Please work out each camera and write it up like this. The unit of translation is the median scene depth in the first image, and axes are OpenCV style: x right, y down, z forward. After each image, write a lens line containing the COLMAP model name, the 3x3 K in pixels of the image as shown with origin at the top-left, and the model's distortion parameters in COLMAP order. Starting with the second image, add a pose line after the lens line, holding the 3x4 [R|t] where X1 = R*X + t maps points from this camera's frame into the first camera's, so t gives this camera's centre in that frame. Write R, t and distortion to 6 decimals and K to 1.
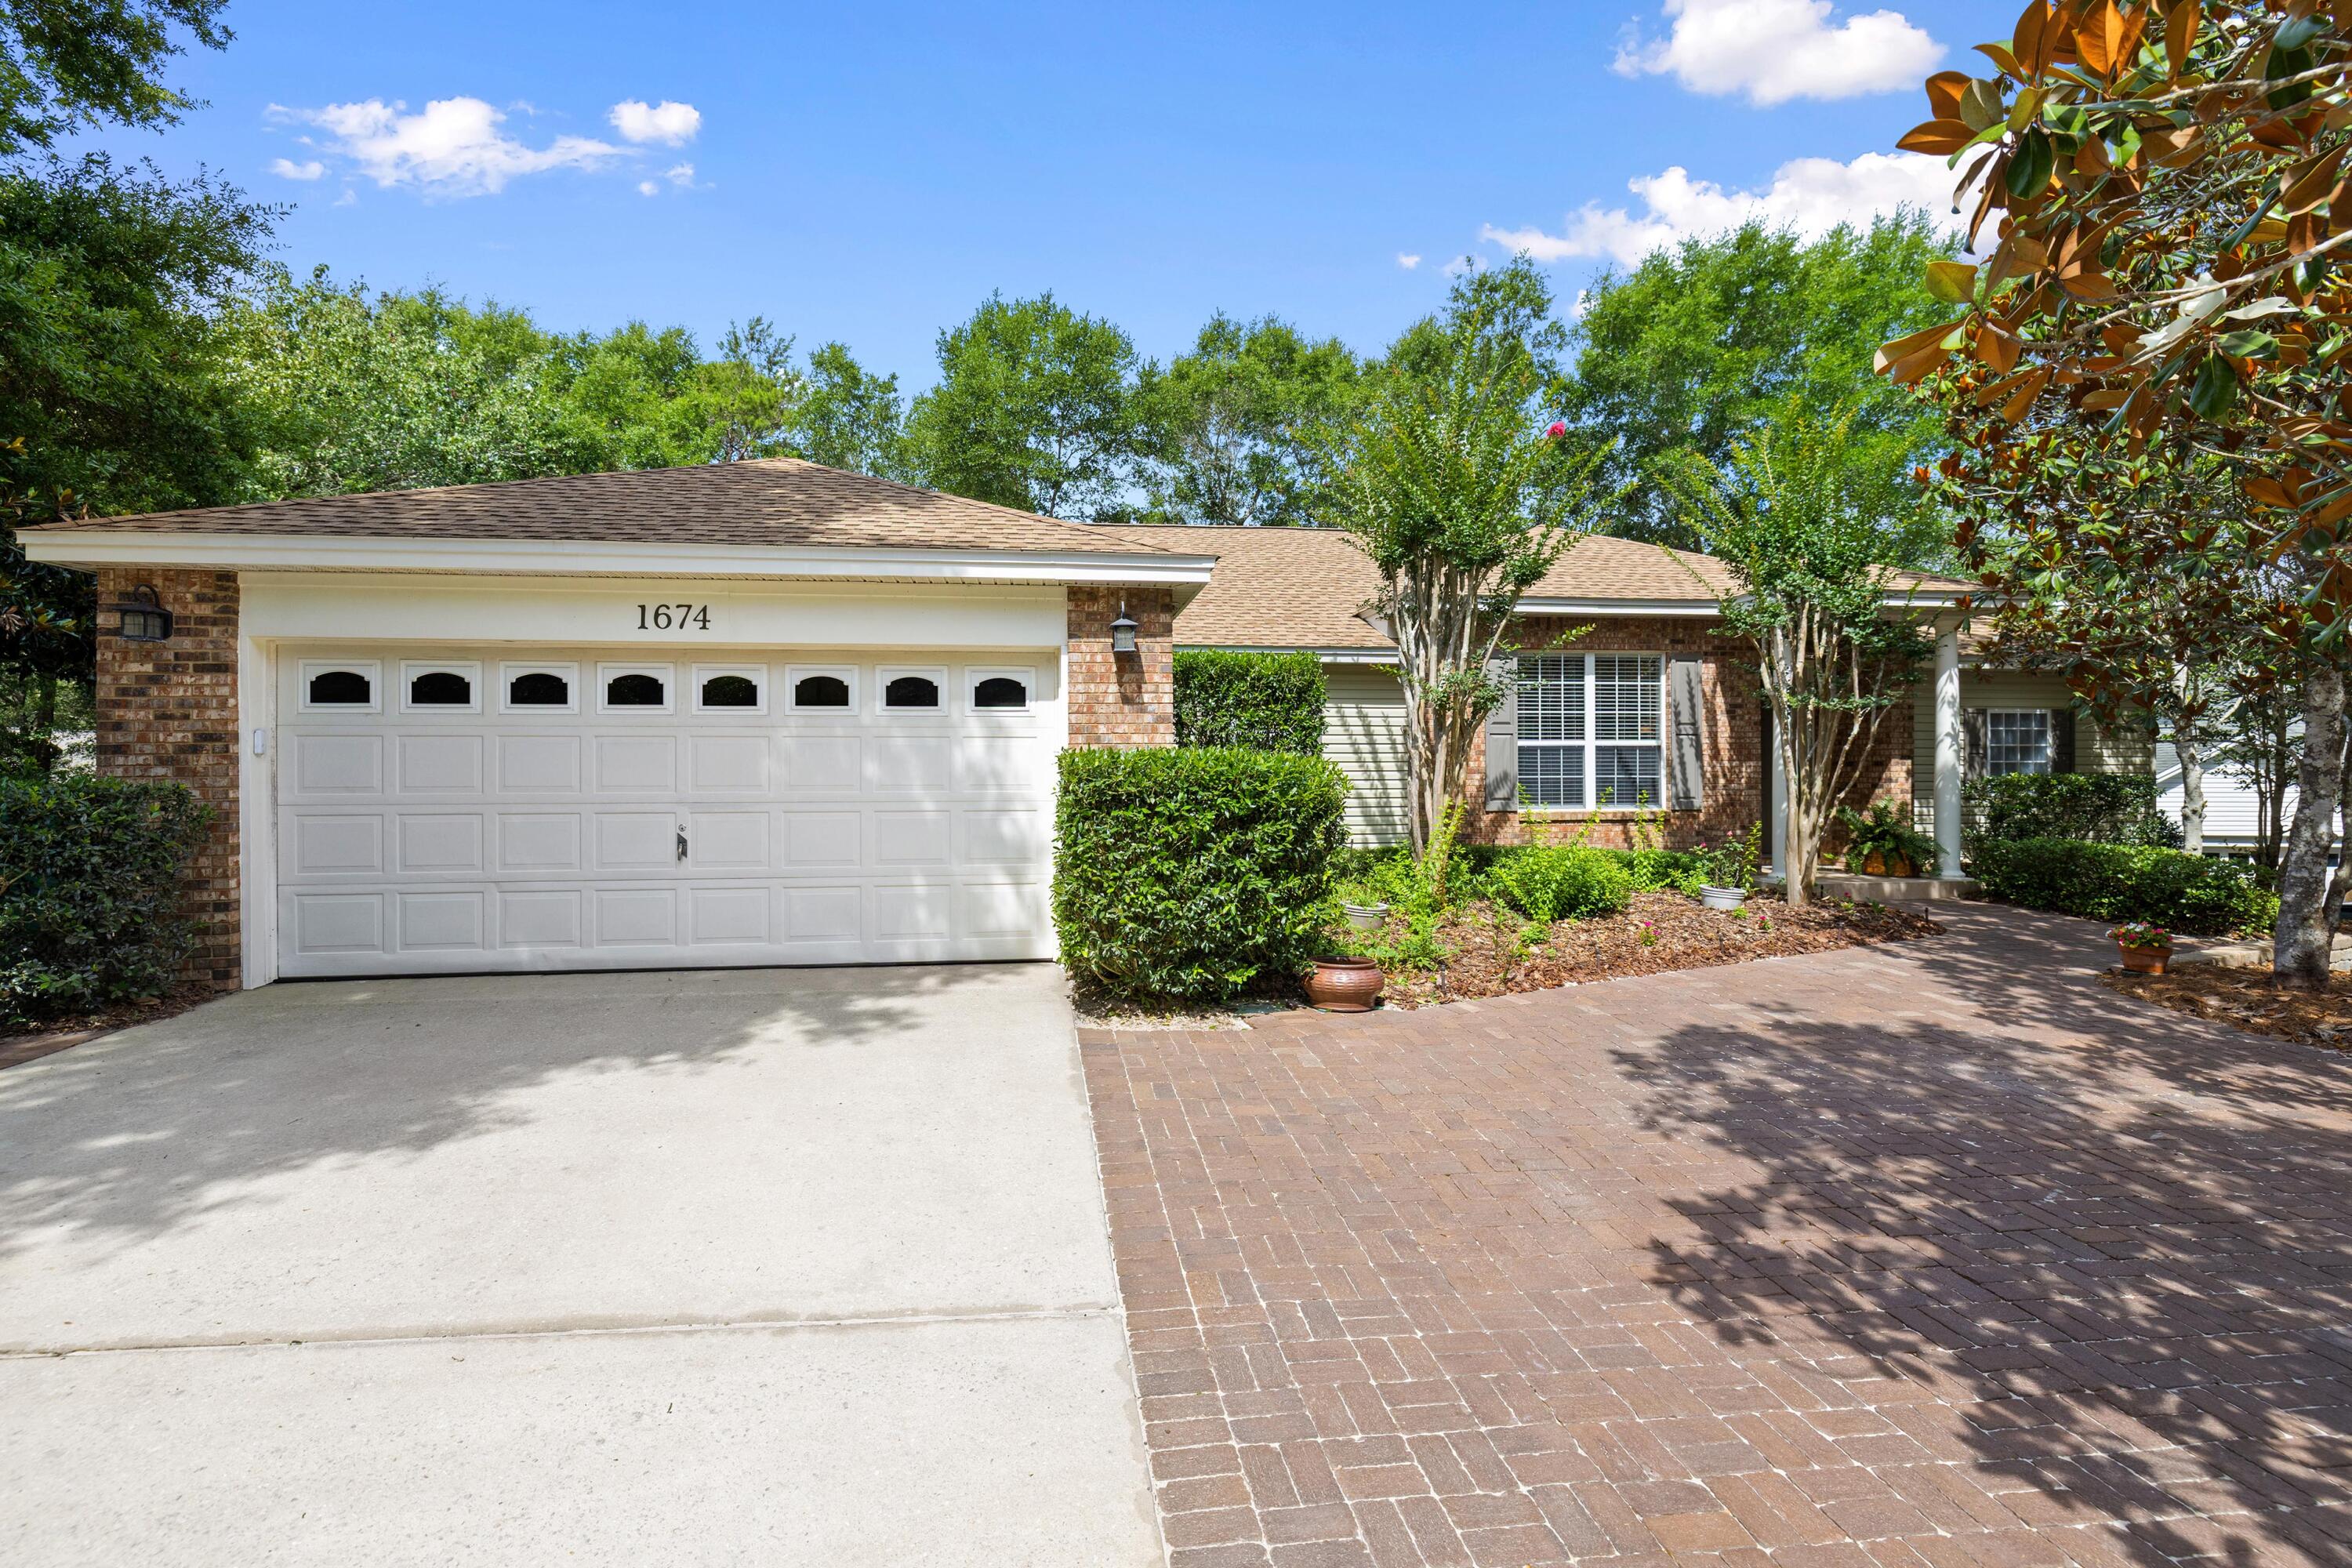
lens RADIAL K [[980.7, 0, 1153.3], [0, 980.7, 757.1], [0, 0, 1]] dist [0.001091, -0.000393]
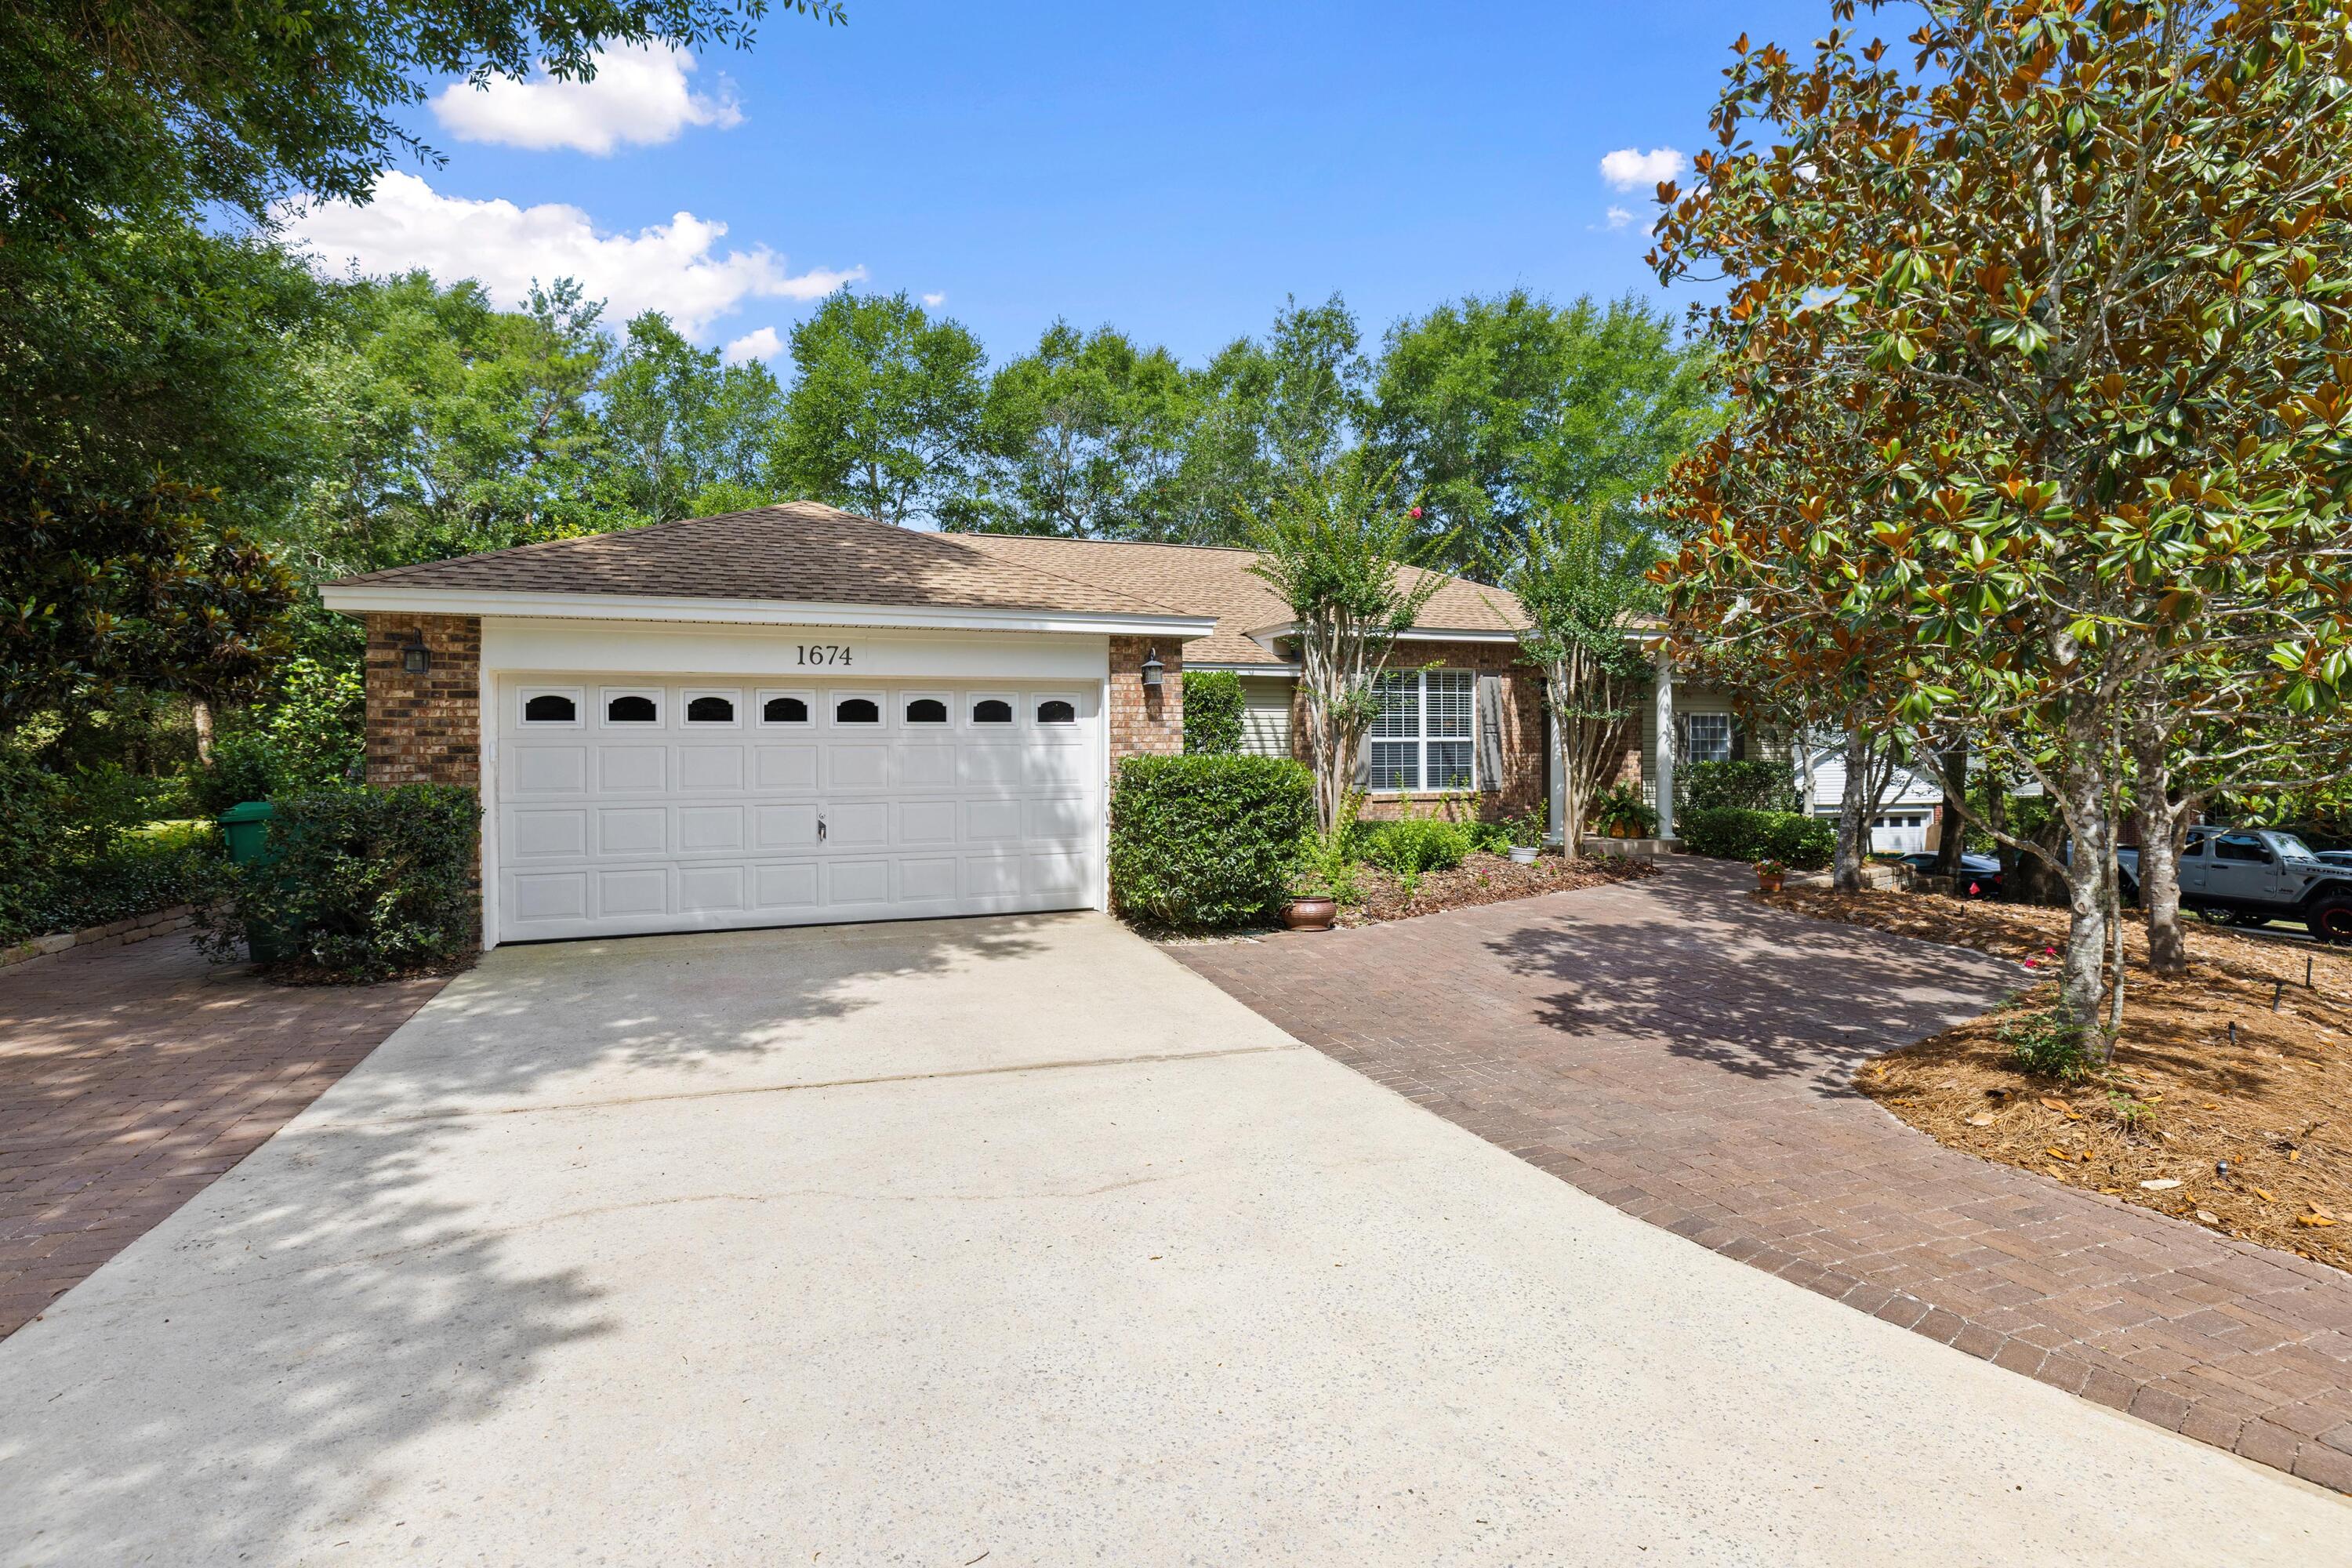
lens RADIAL K [[1052.4, 0, 1150.3], [0, 1052.4, 734.6], [0, 0, 1]] dist [-0.011540, 0.000369]
pose [[0.974973, -0.001006, 0.222320, -0.228403], [0.001608, 0.999996, -0.002524, -0.019646], [-0.222317, 0.002818, 0.974970, -0.285247]]
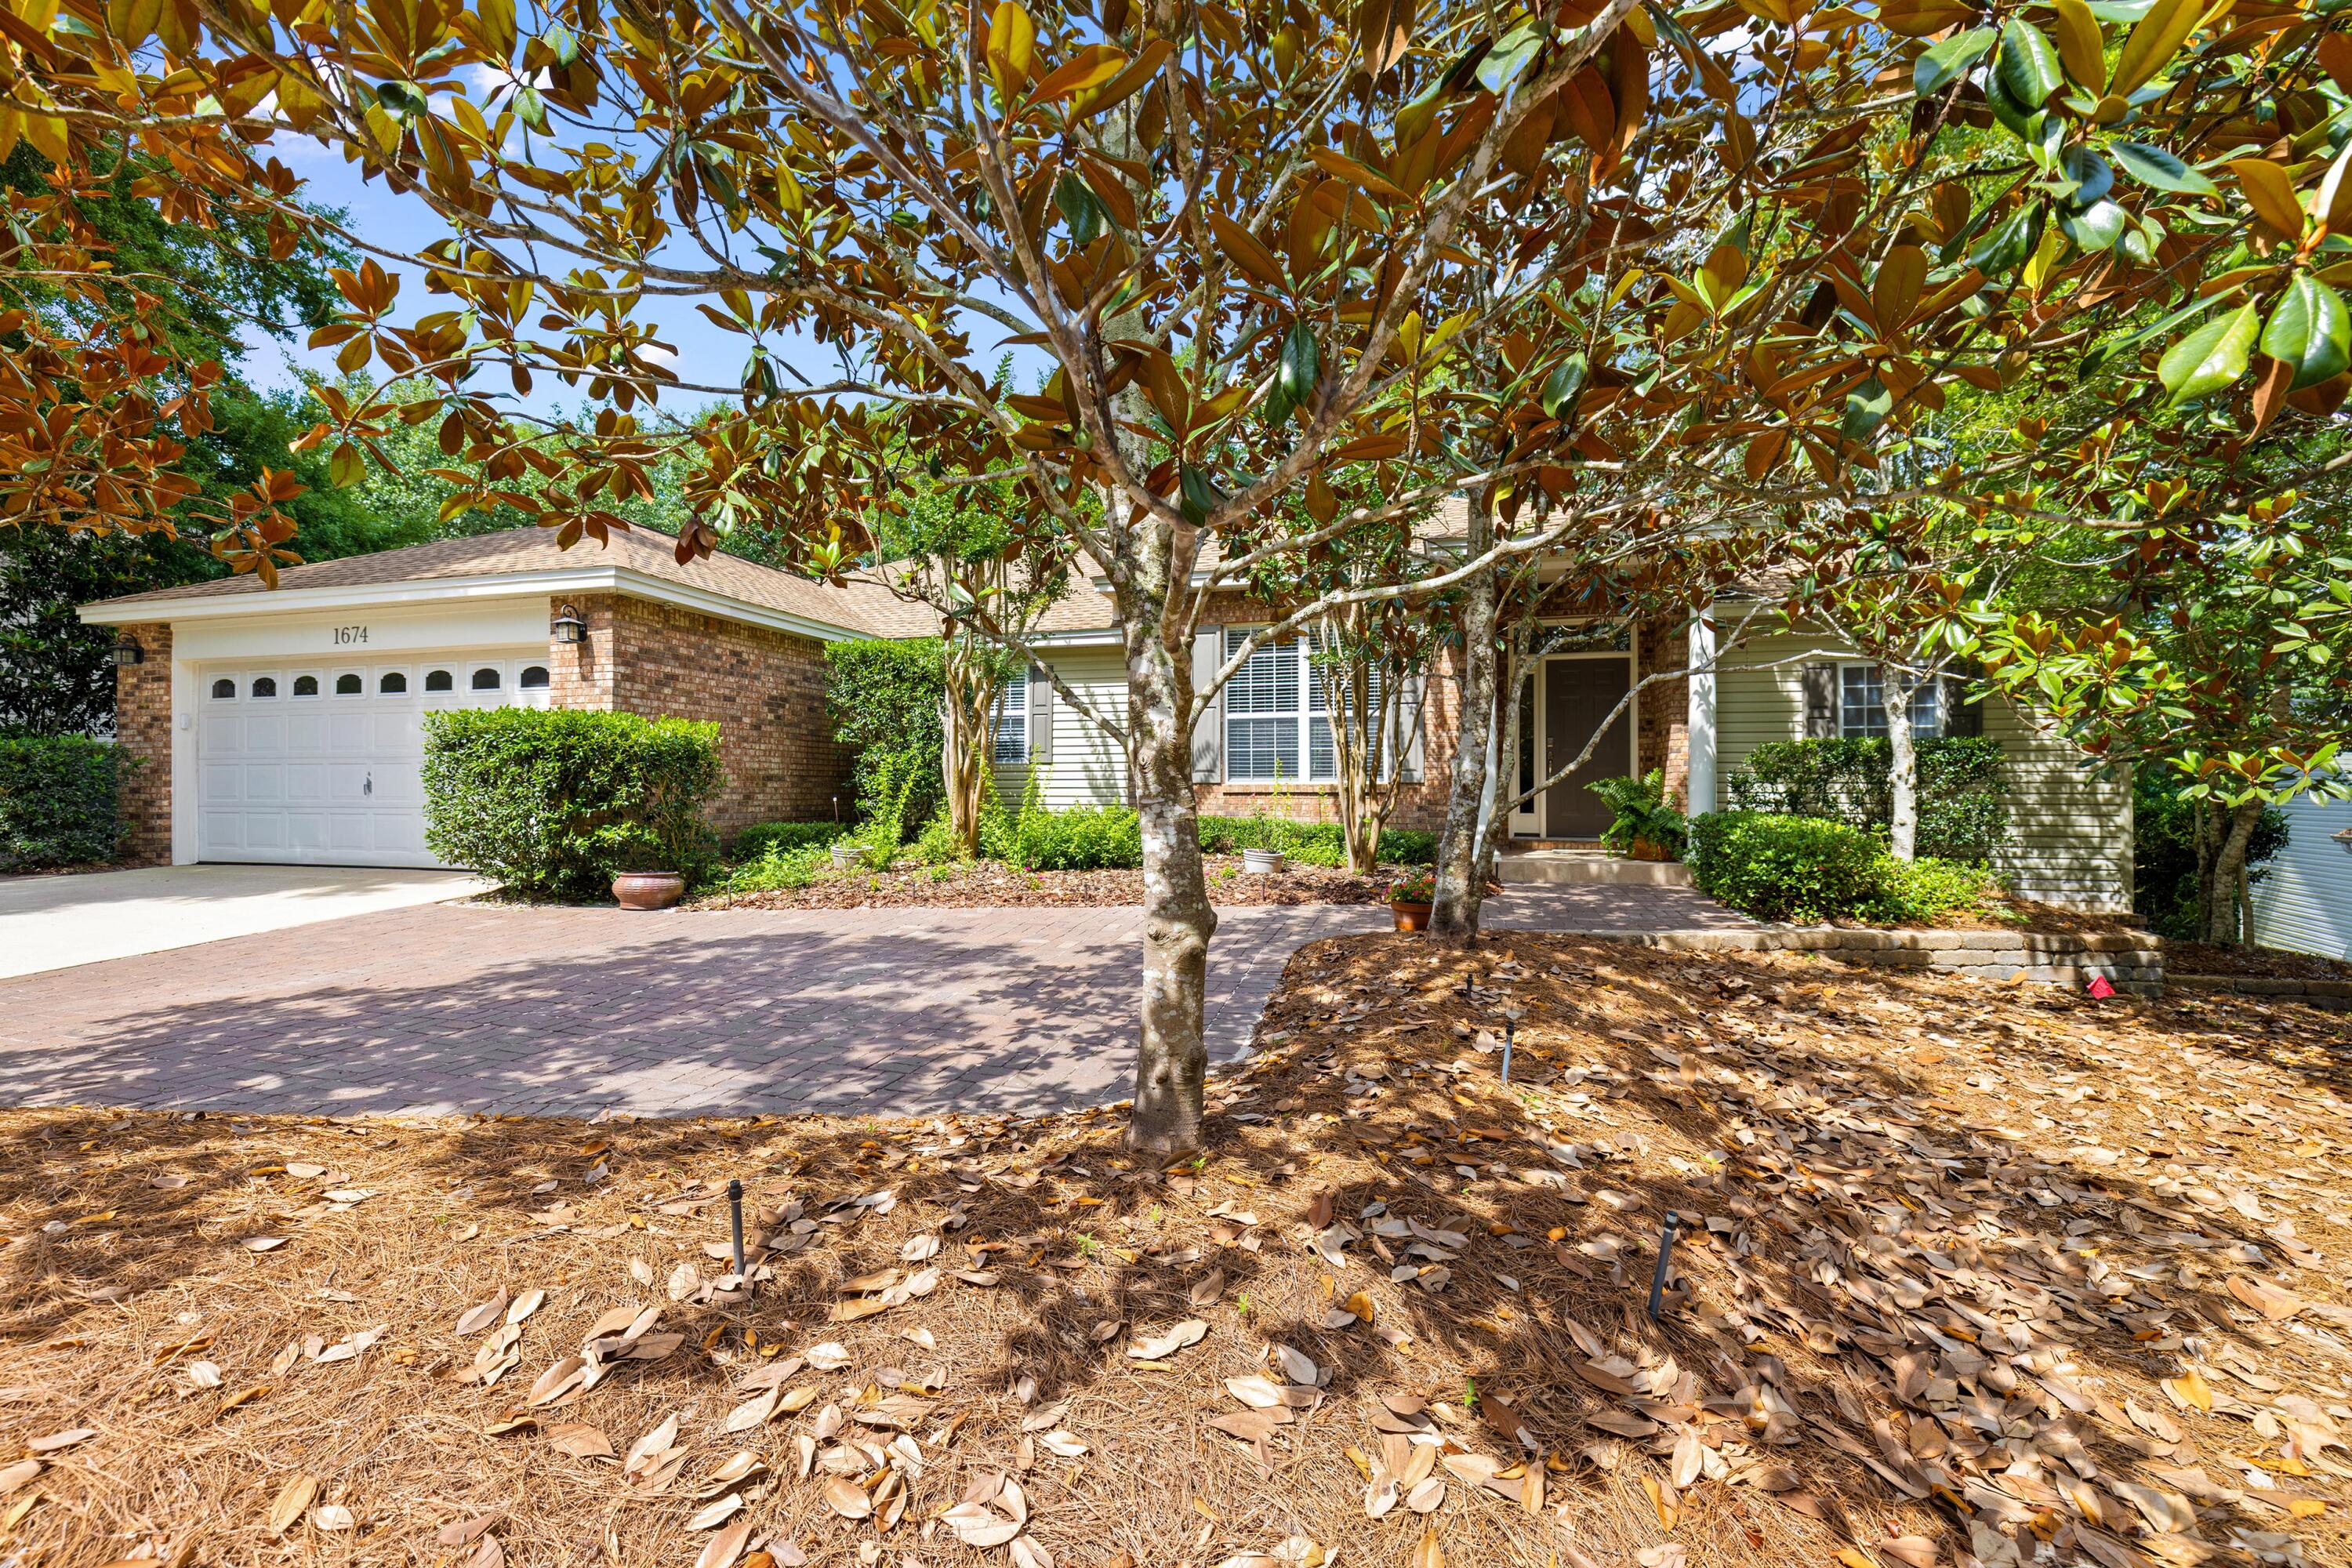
lens RADIAL K [[999.9, 0, 1160.9], [0, 999.9, 764.2], [0, 0, 1]] dist [0.002056, 0.000183]
pose [[0.922319, -0.007016, -0.386366, 0.778196], [0.005009, 0.999968, -0.006202, 0.045642], [0.386397, 0.003785, 0.922325, 0.027988]]
